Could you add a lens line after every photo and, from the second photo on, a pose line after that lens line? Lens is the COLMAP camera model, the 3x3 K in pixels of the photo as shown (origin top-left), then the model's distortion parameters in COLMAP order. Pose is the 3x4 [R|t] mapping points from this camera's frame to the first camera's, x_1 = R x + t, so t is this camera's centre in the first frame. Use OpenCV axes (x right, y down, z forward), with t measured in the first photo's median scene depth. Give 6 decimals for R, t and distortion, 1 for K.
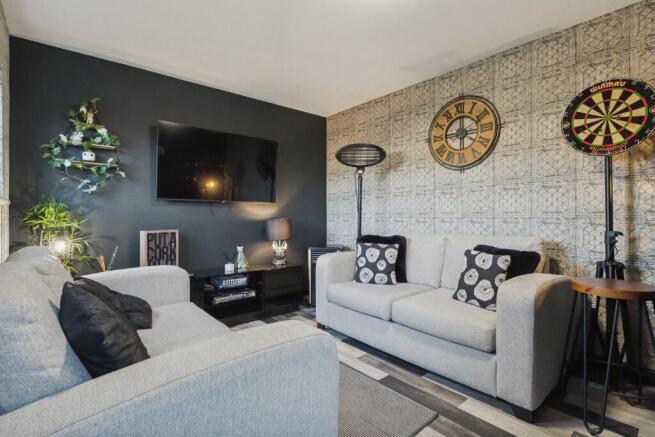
lens RADIAL K [[314.0, 0, 331.4], [0, 314.0, 217.5], [0, 0, 1]] dist [0.005780, 0.000590]
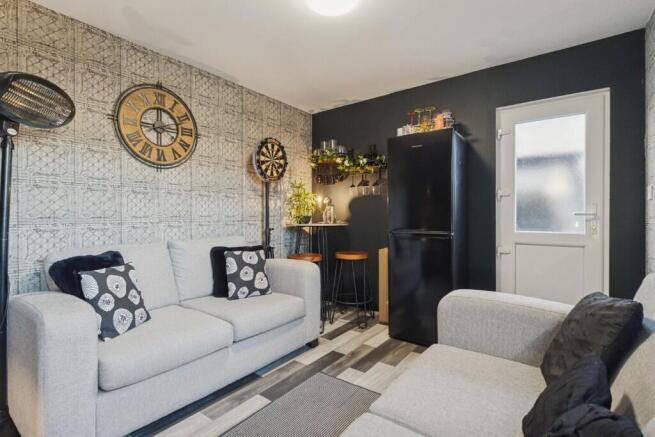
lens RADIAL K [[314.0, 0, 331.0], [0, 314.0, 216.9], [0, 0, 1]] dist [0.005780, 0.000590]
pose [[-0.213713, 0.004230, 0.976887, -0.637394], [0.016386, 0.999865, -0.000745, -0.007766], [-0.976759, 0.015848, -0.213754, 0.831488]]
